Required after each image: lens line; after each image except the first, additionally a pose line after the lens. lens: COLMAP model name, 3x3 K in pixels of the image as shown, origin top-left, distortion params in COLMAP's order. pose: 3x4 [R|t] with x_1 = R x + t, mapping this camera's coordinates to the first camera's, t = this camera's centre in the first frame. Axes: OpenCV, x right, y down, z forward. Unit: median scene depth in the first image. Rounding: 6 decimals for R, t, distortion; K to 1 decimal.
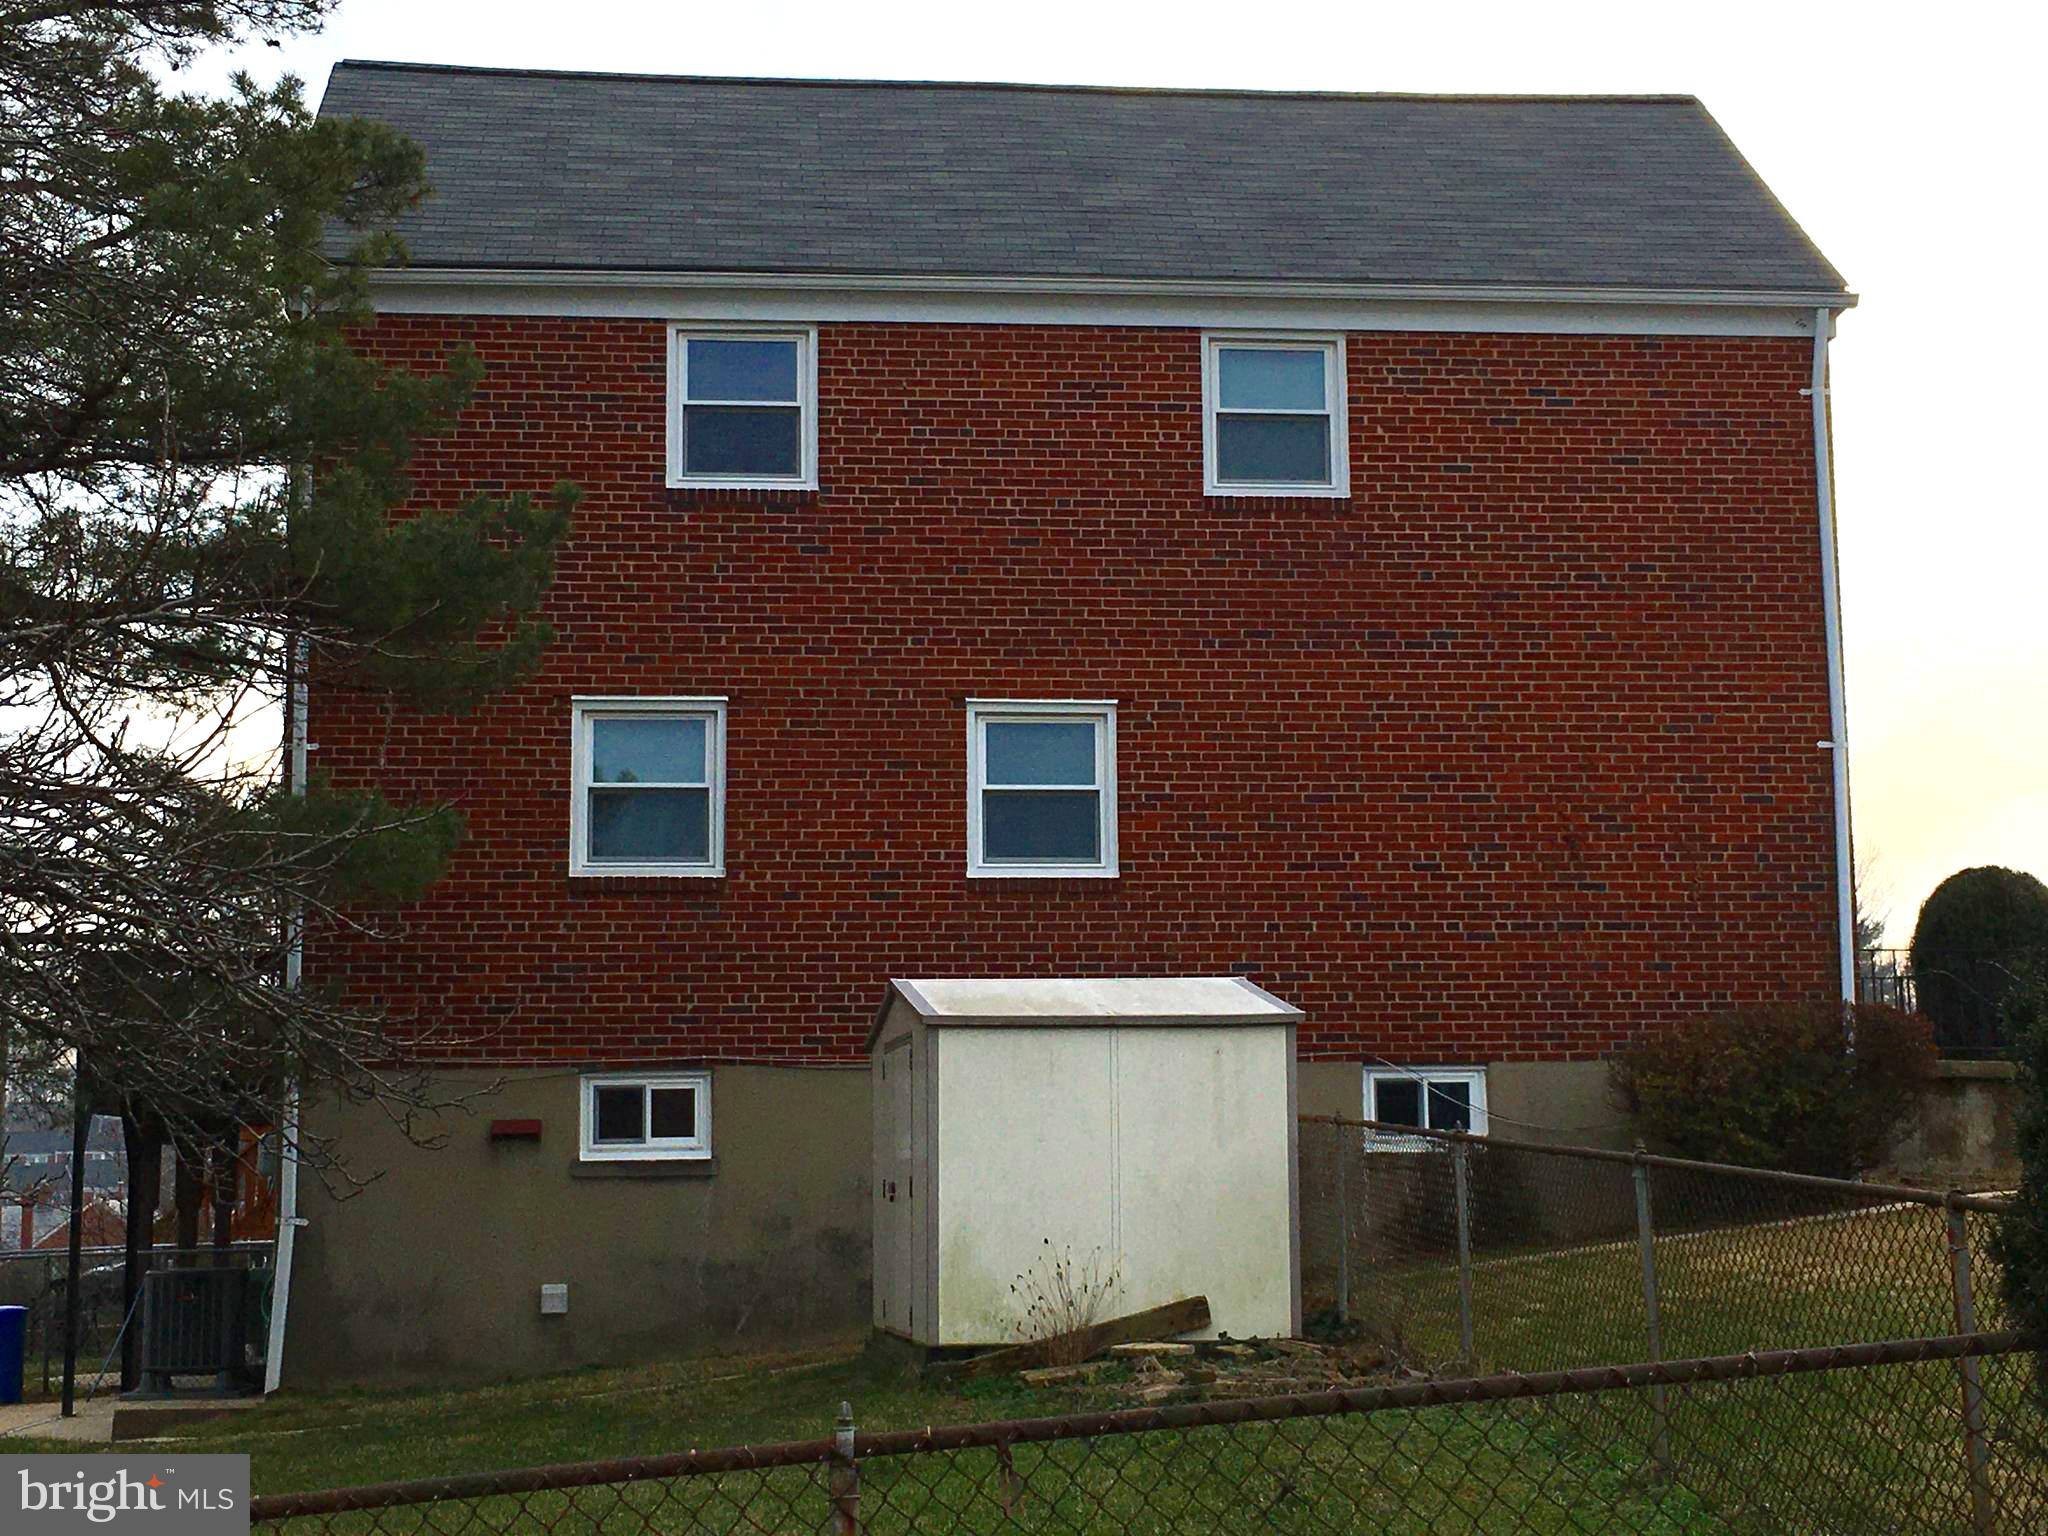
lens RADIAL K [[3018.6, 0, 1018.6], [0, 3018.6, 778.0], [0, 0, 1]] dist [0.044188, 0.098523]
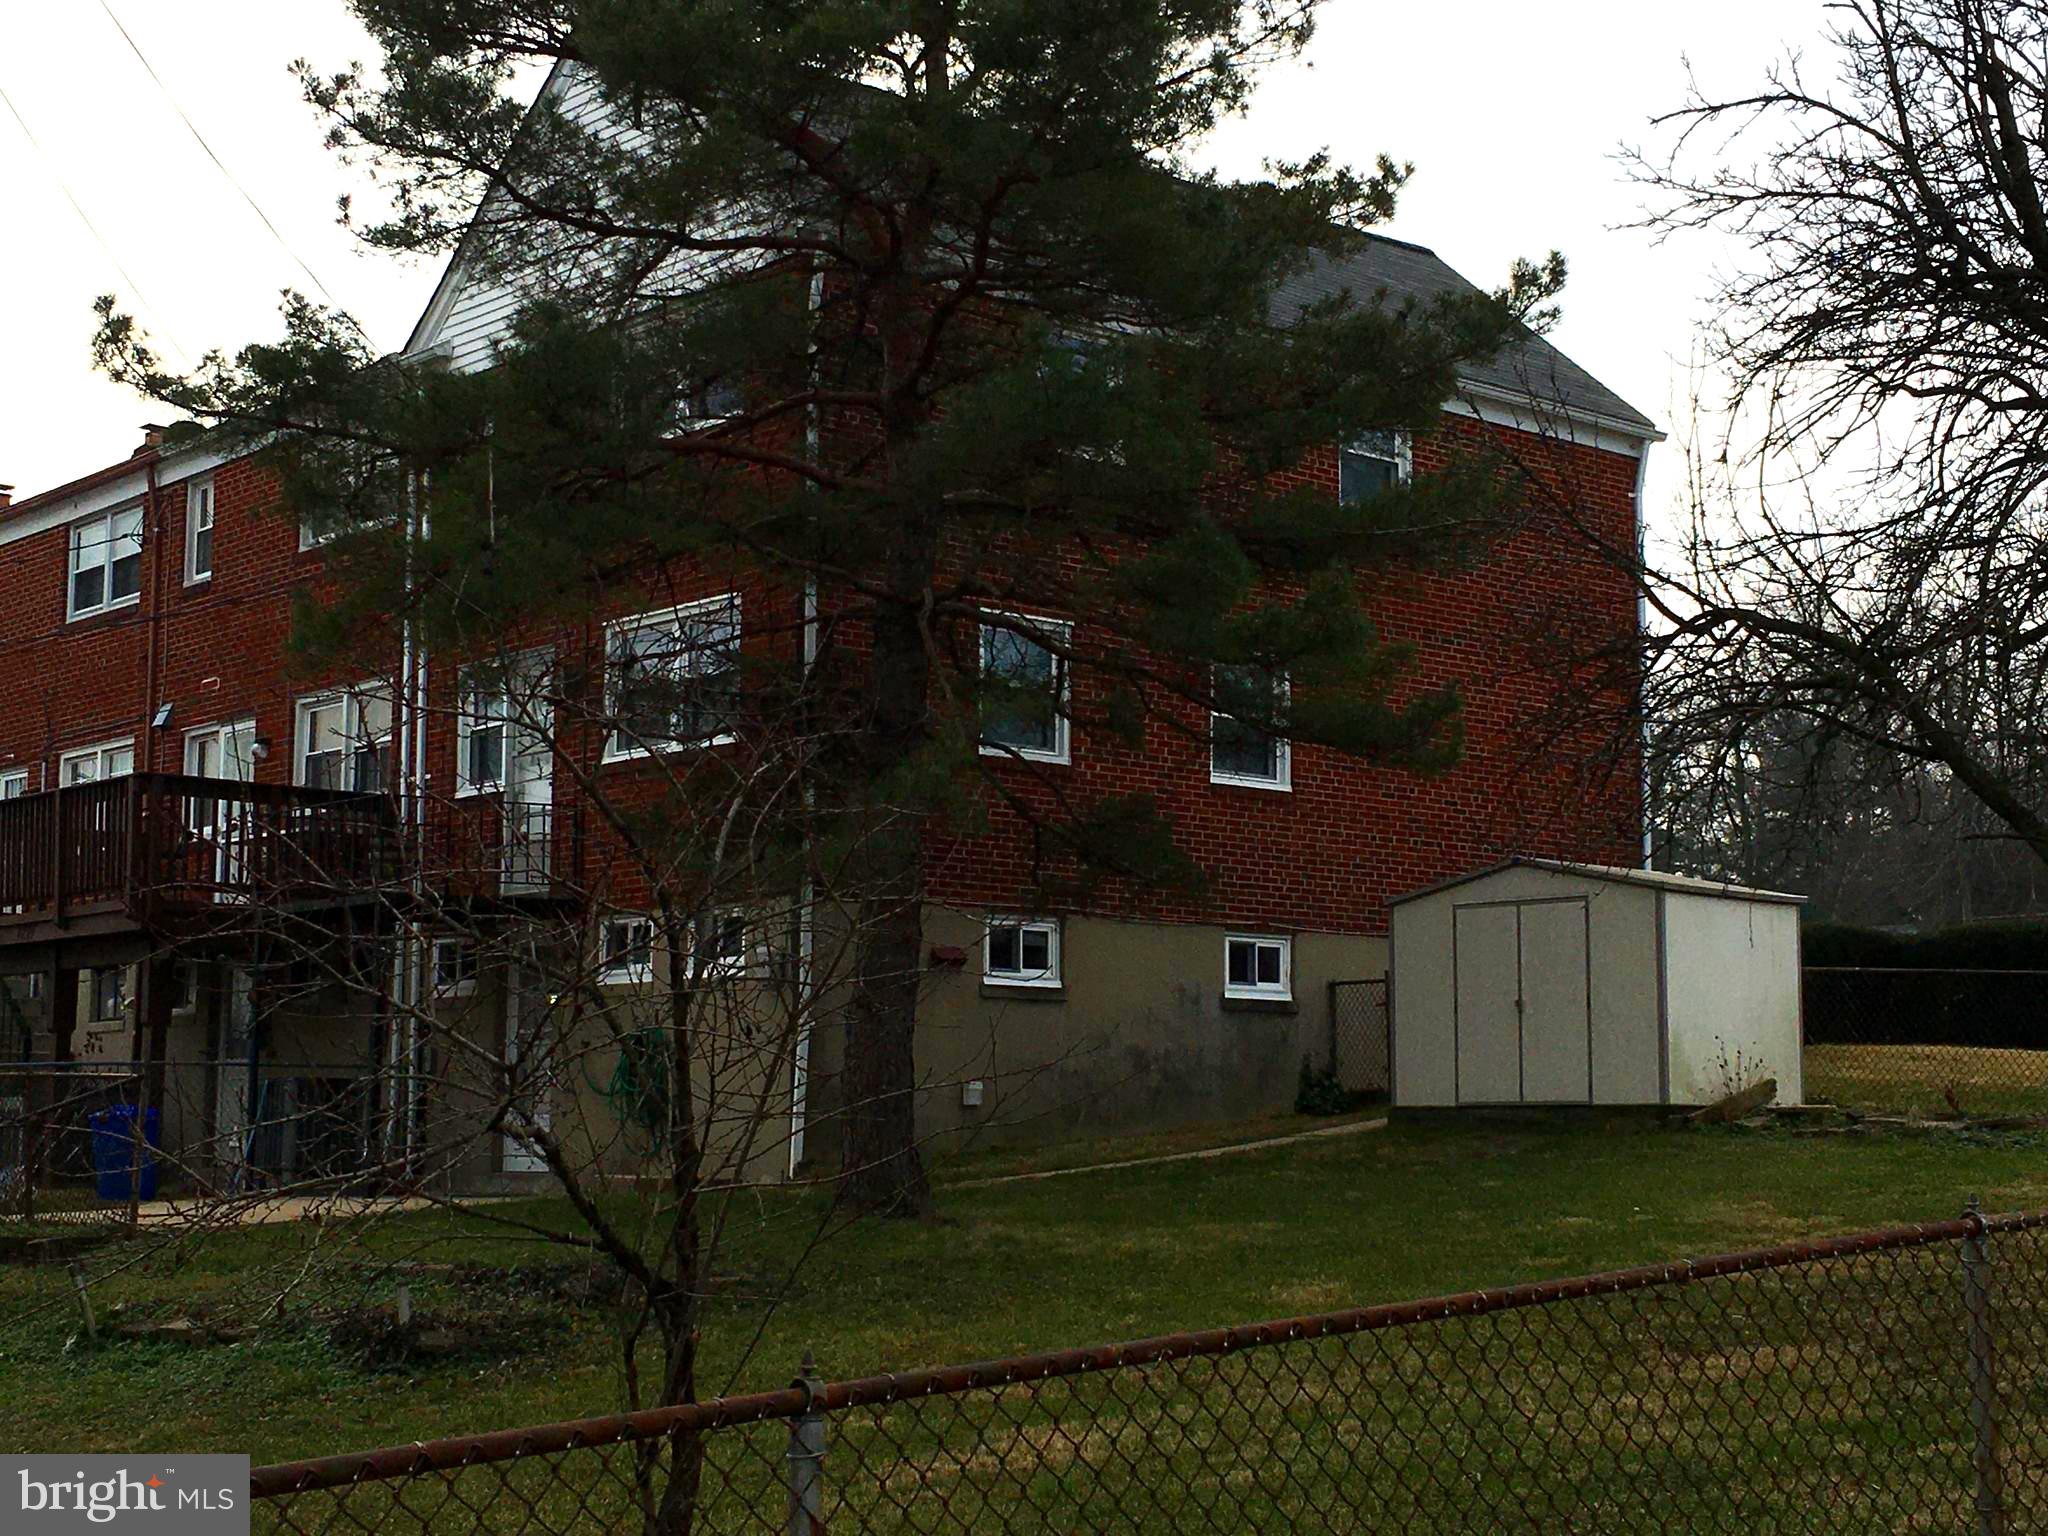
lens RADIAL K [[3018.6, 0, 1018.6], [0, 3018.6, 778.0], [0, 0, 1]] dist [0.044188, 0.098523]
pose [[0.815560, 0.086665, 0.572146, -0.842895], [-0.093979, 0.995432, -0.016820, 0.061850], [-0.570990, -0.040052, 0.819980, -0.016255]]
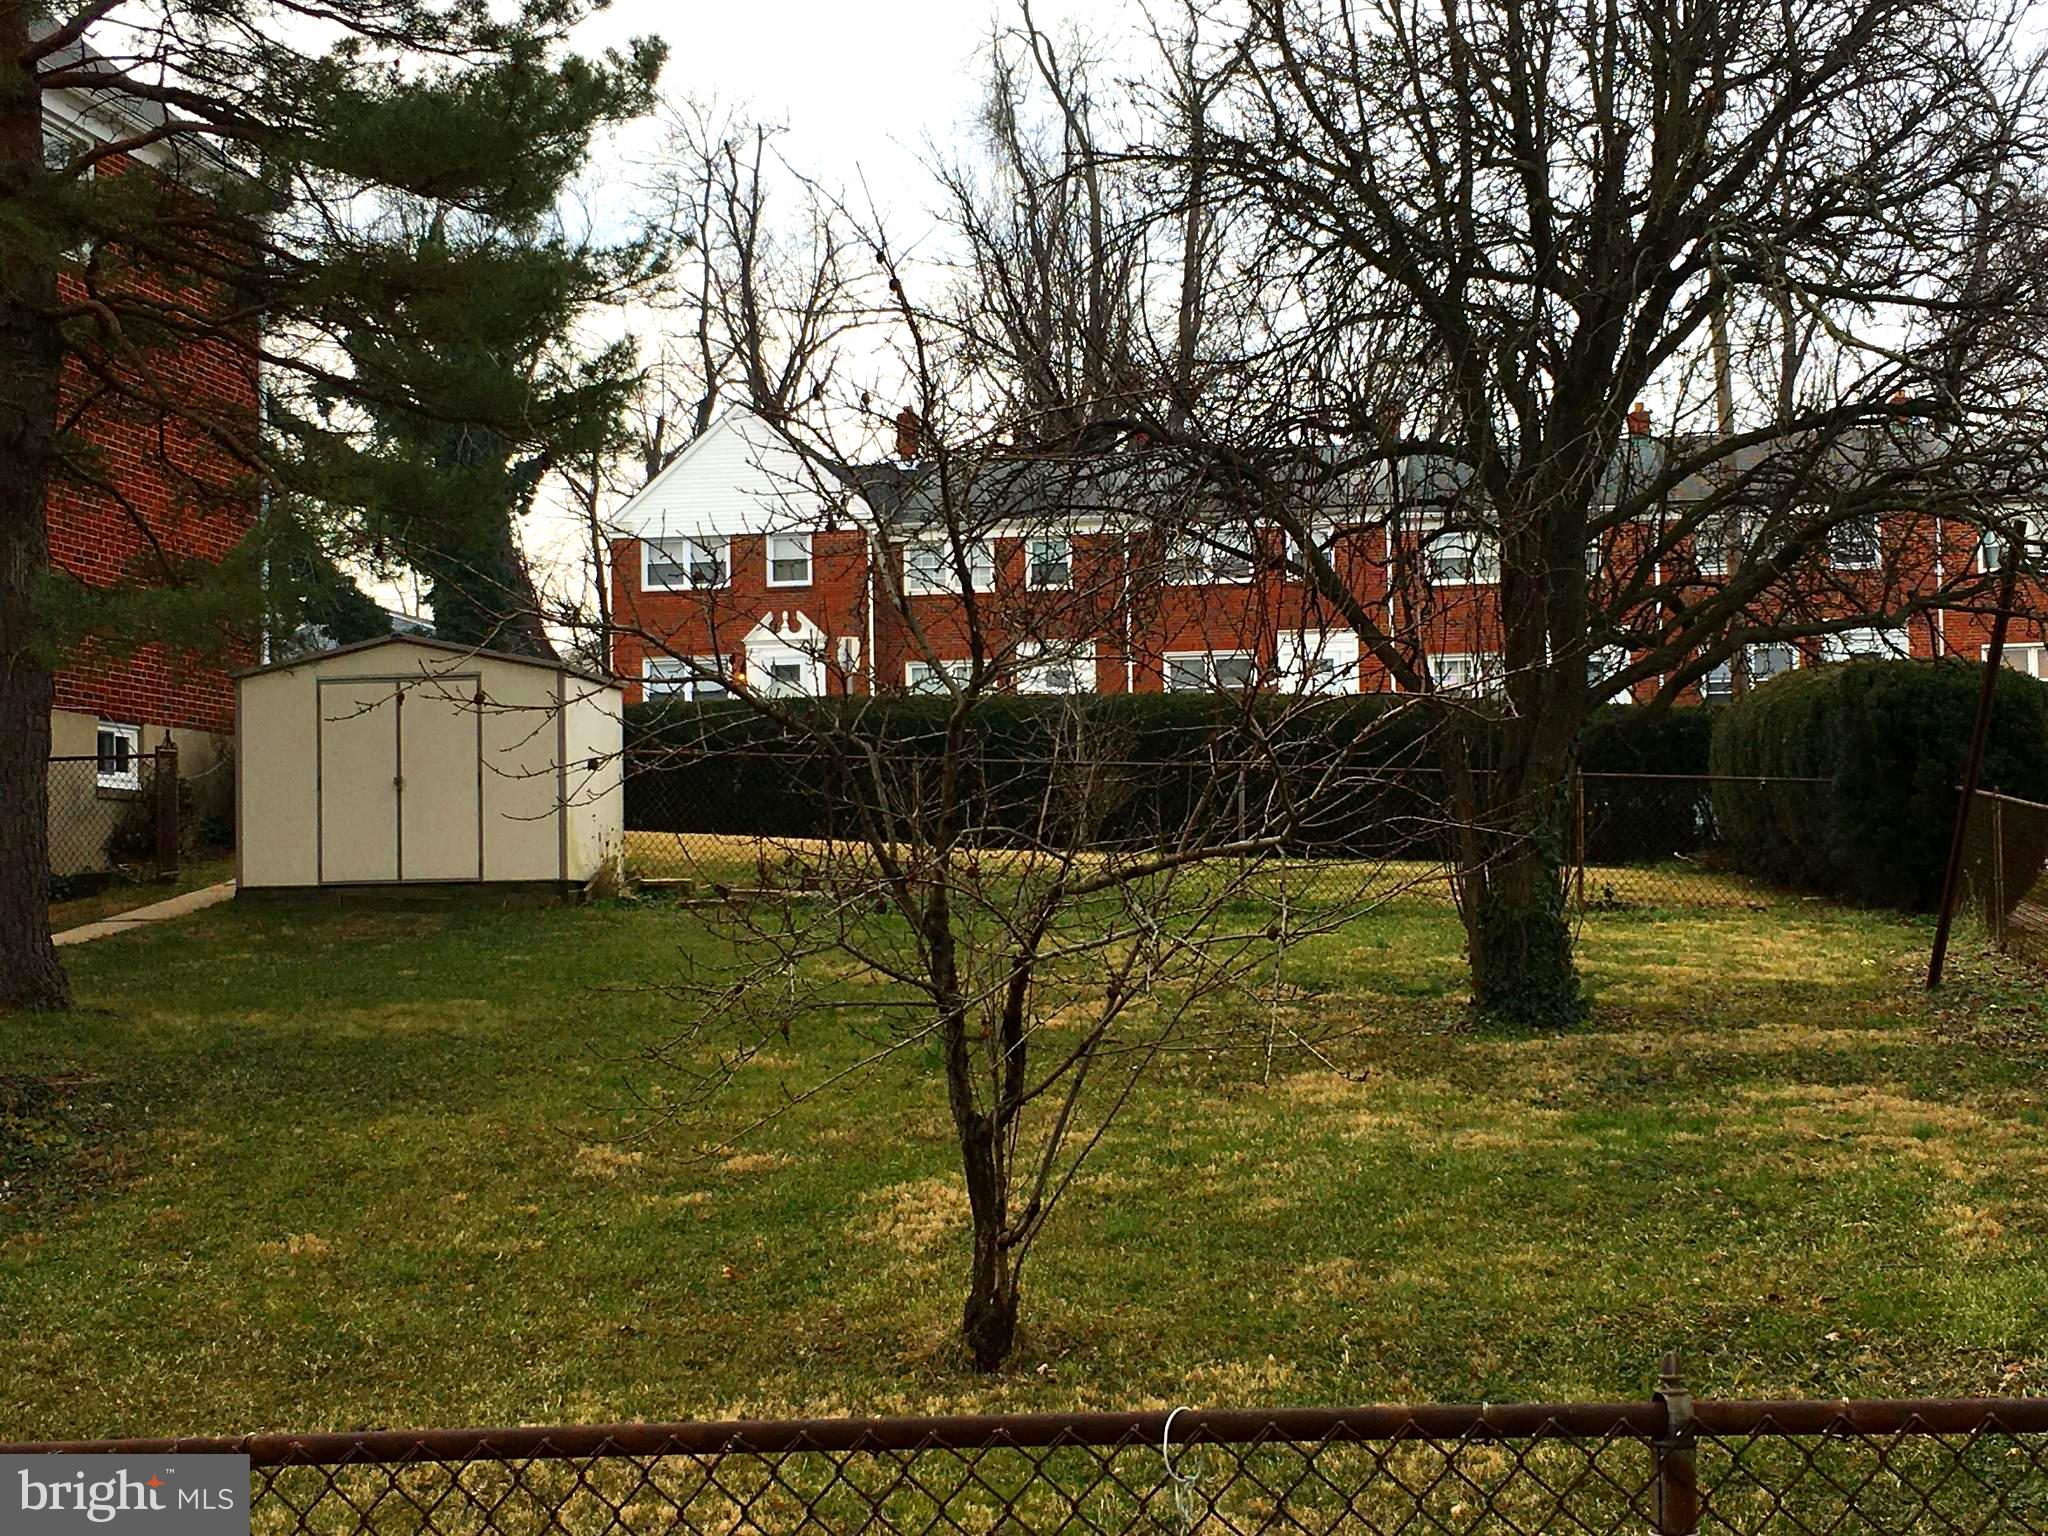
lens RADIAL K [[3018.6, 0, 1018.6], [0, 3018.6, 778.0], [0, 0, 1]] dist [0.044188, 0.098523]
pose [[0.260423, 0.054183, 0.963973, -1.055308], [-0.116216, 0.992924, -0.024414, 0.108799], [-0.958475, -0.105672, 0.264877, 0.284939]]
